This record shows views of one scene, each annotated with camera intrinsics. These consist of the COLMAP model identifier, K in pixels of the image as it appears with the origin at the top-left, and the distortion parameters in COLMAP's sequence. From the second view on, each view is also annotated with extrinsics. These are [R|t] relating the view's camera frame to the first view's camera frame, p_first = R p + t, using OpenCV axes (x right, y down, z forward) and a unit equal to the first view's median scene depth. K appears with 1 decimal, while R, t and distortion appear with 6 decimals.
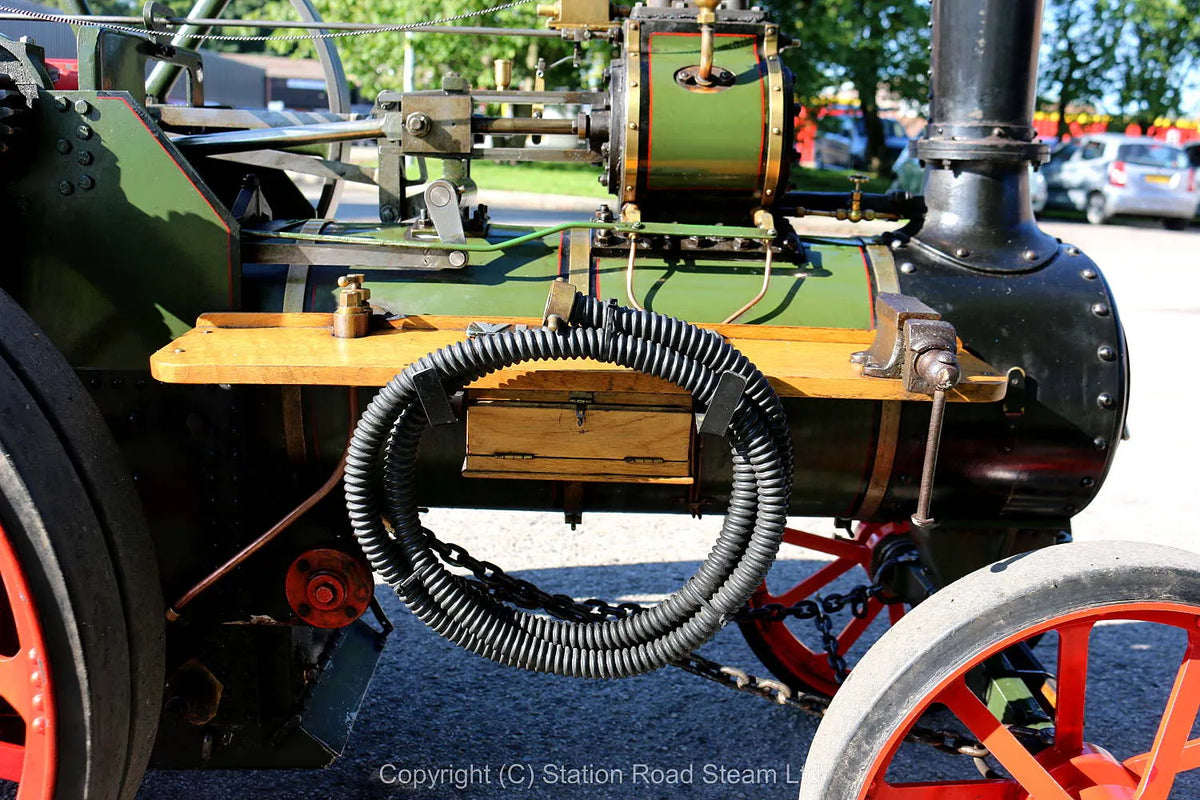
lens RADIAL K [[1211.3, 0, 600.0], [0, 1211.3, 400.0], [0, 0, 1]] dist [-0.104956, 0.010163]
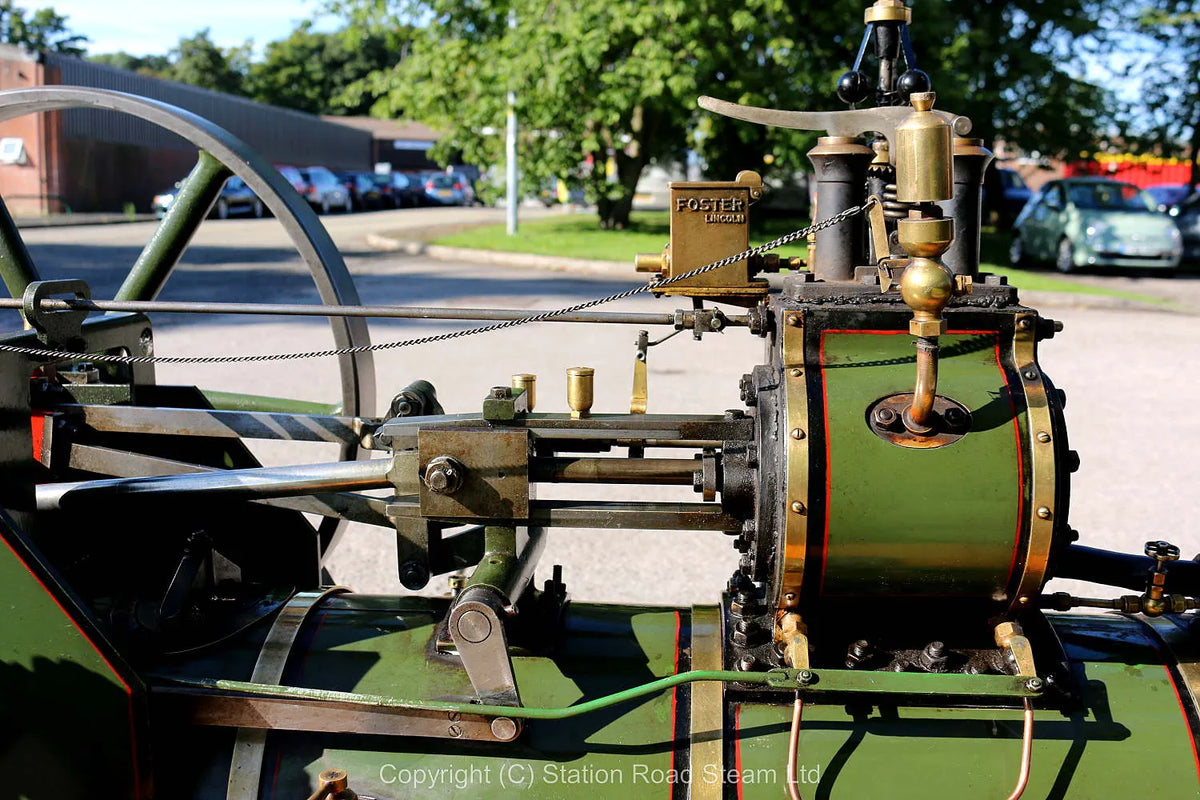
lens RADIAL K [[1218.7, 0, 600.0], [0, 1218.7, 400.0], [0, 0, 1]] dist [-0.121217, 0.106000]
pose [[0.996029, -0.008145, -0.088659, -0.015004], [0.004464, 0.999123, -0.041635, -0.241599], [0.088921, 0.041074, 0.995191, 0.378273]]
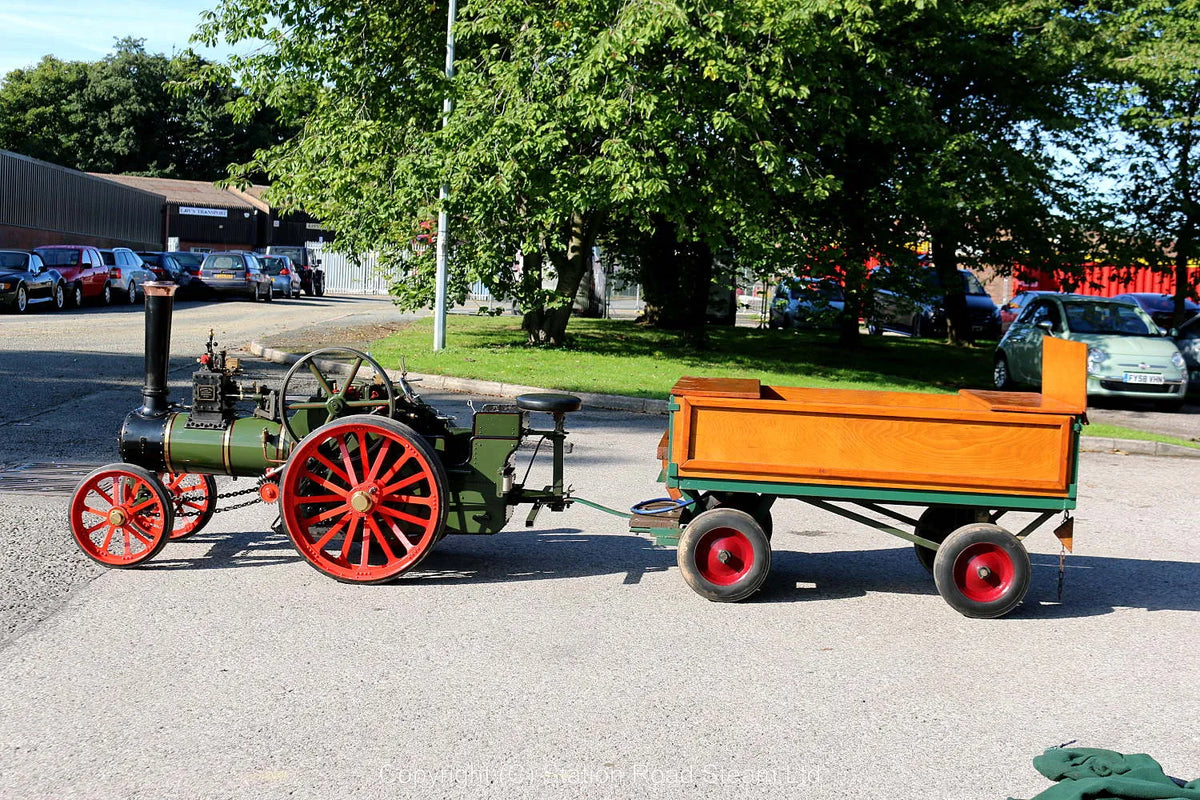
lens RADIAL K [[1592.9, 0, 600.0], [0, 1592.9, 400.0], [0, 0, 1]] dist [-0.057726, 0.025977]
pose [[0.998450, -0.000664, 0.055646, -1.549051], [0.007625, 0.992132, -0.124965, -0.273695], [-0.055125, 0.125195, 0.990600, -1.426109]]
